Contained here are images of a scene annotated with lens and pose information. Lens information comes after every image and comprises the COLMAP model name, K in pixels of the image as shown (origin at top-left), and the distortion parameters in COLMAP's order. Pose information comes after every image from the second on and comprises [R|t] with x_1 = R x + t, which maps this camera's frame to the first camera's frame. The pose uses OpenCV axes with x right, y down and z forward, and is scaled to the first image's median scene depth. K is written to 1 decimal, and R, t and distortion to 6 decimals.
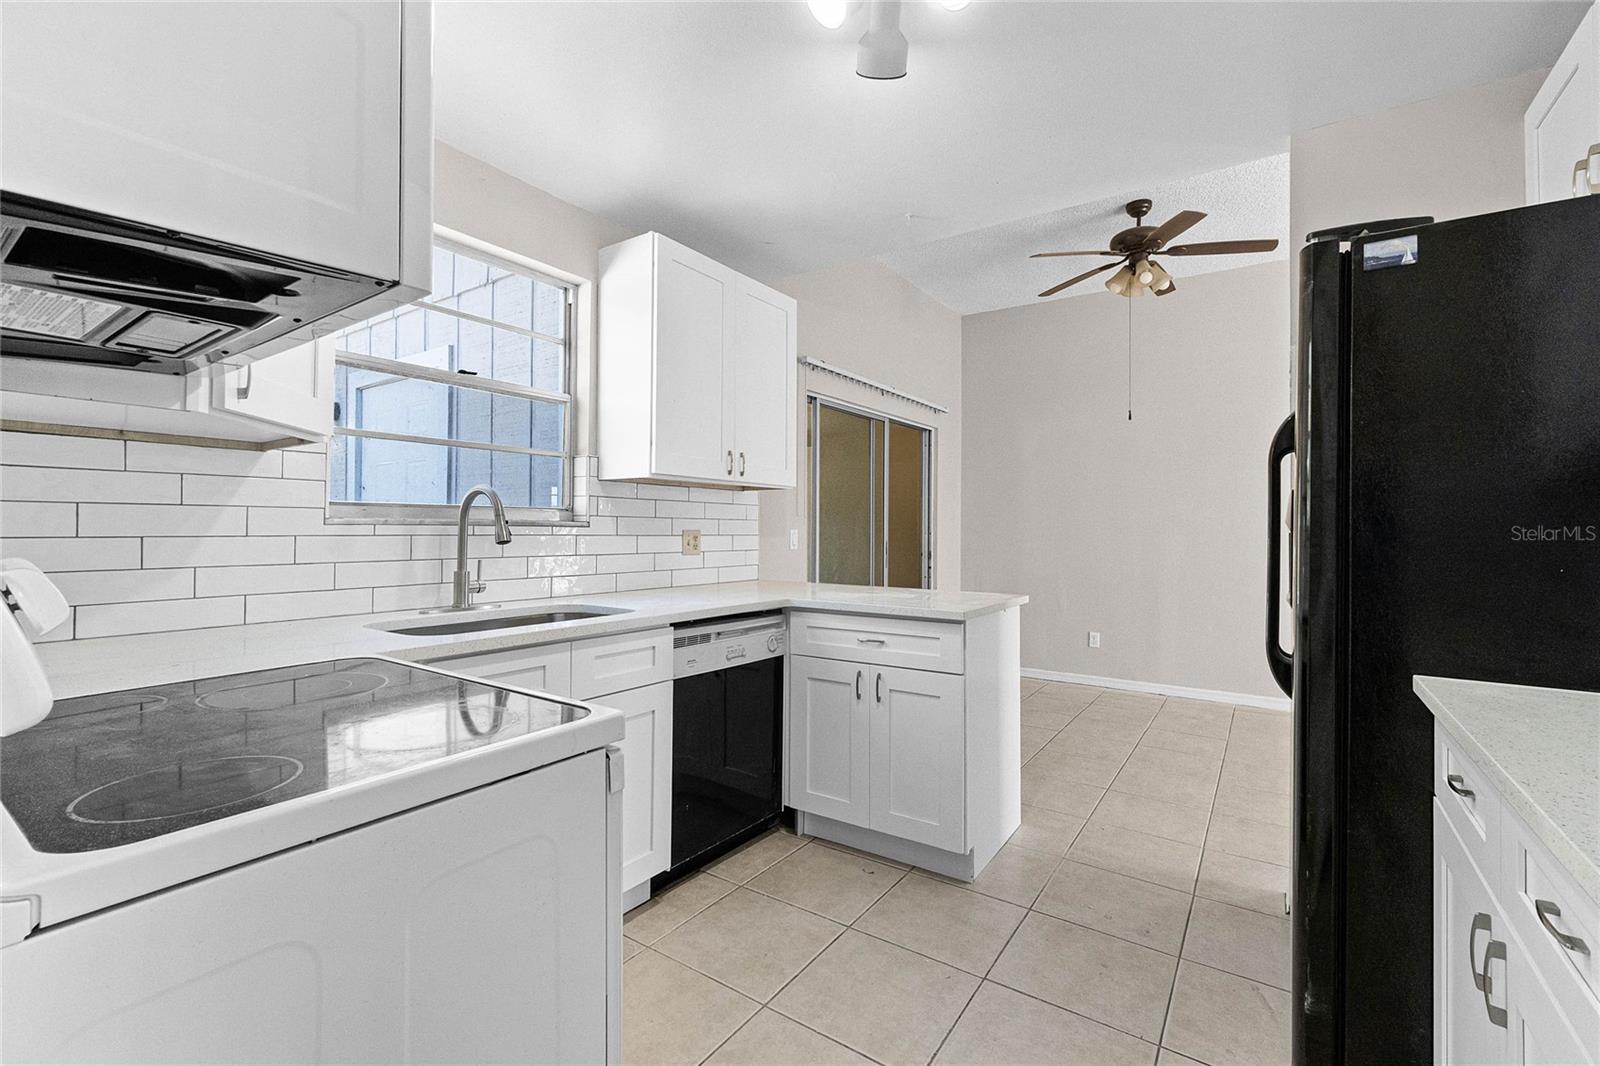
lens RADIAL K [[688.1, 0, 798.9], [0, 688.1, 525.9], [0, 0, 1]] dist [-0.002773, -0.001170]
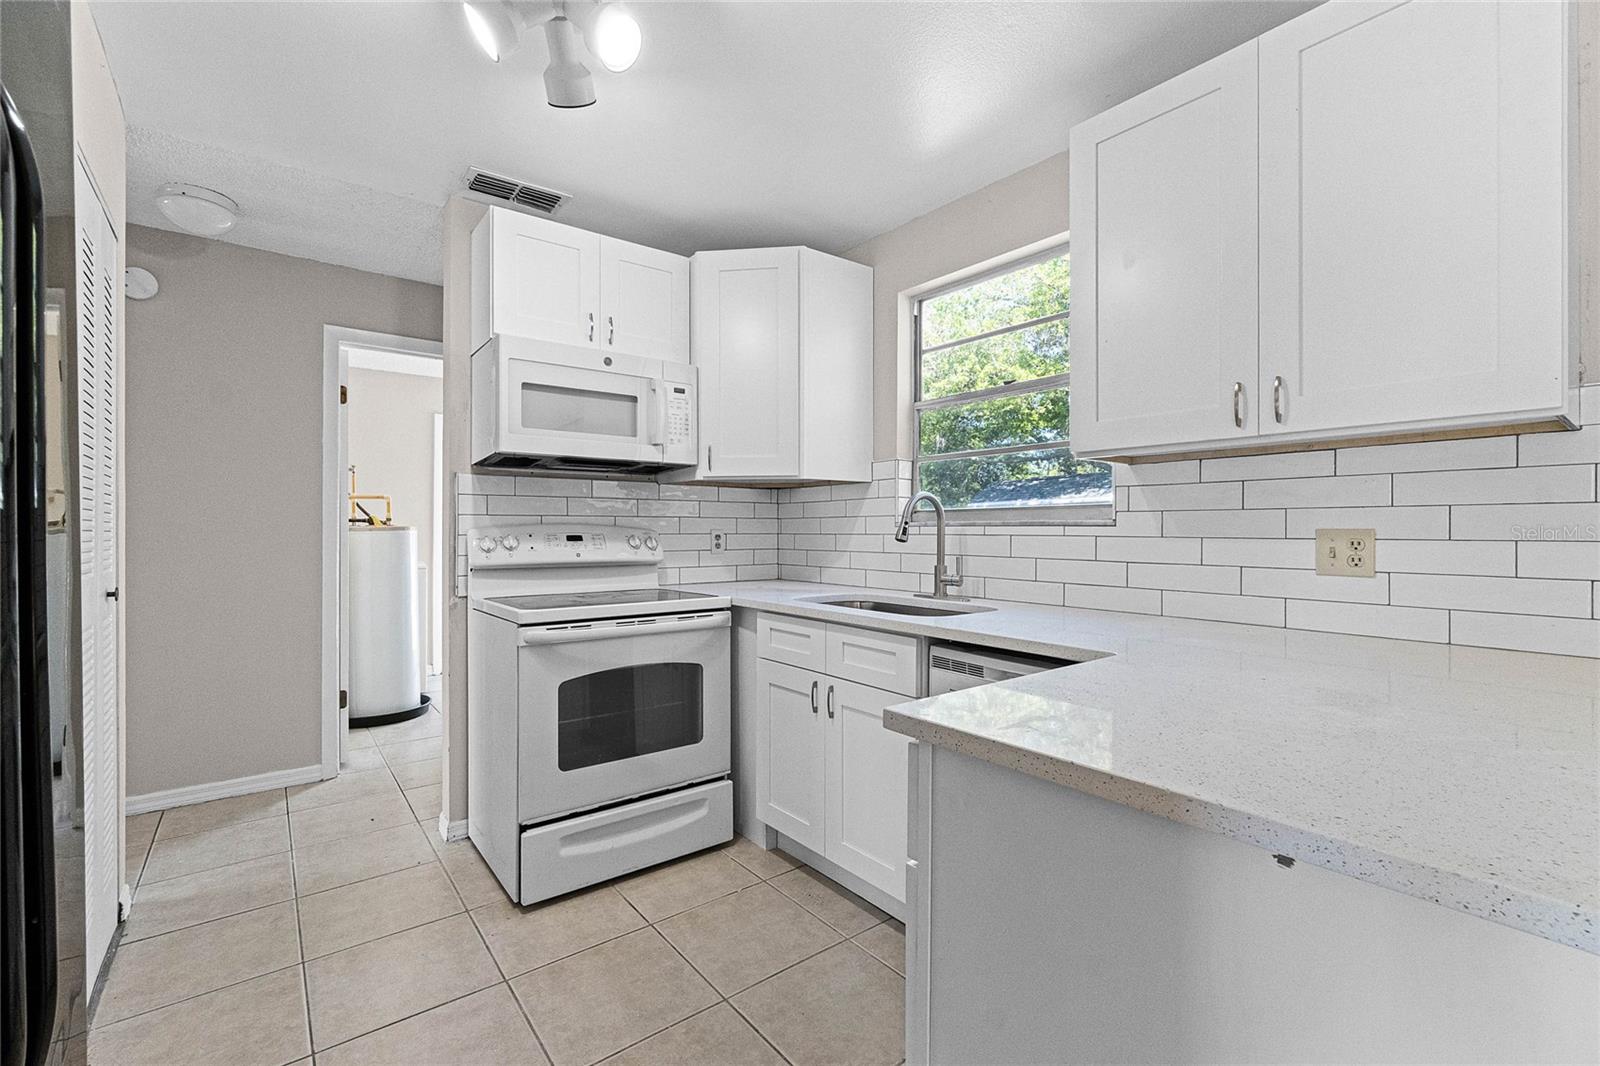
lens RADIAL K [[688.1, 0, 797.6], [0, 688.1, 534.3], [0, 0, 1]] dist [-0.002773, -0.001170]
pose [[-0.297585, 0.001500, -0.954694, 0.567038], [0.005165, 0.999987, -0.000039, 0.009510], [0.954681, -0.004943, -0.297589, 0.901987]]
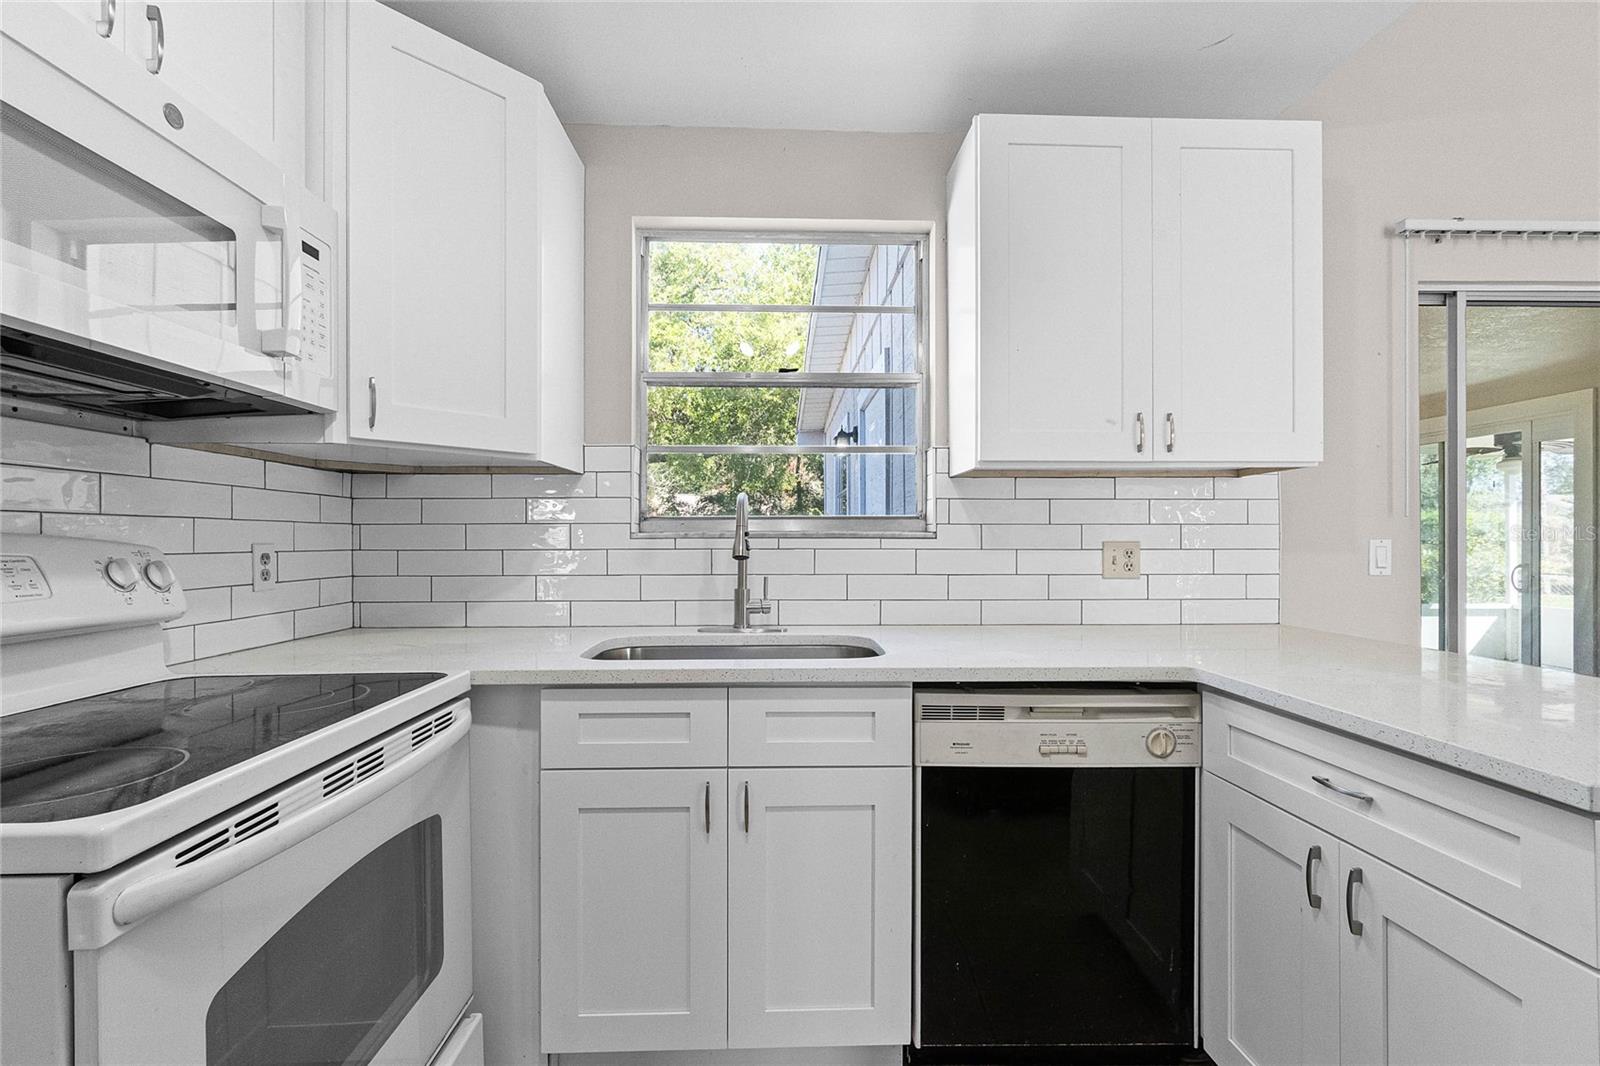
lens RADIAL K [[688.1, 0, 802.7], [0, 688.1, 544.3], [0, 0, 1]] dist [-0.002773, -0.001170]
pose [[0.594381, -0.000541, -0.804183, 0.236195], [0.009951, 0.999928, 0.006682, 0.001533], [0.804122, -0.011974, 0.594344, 0.422294]]
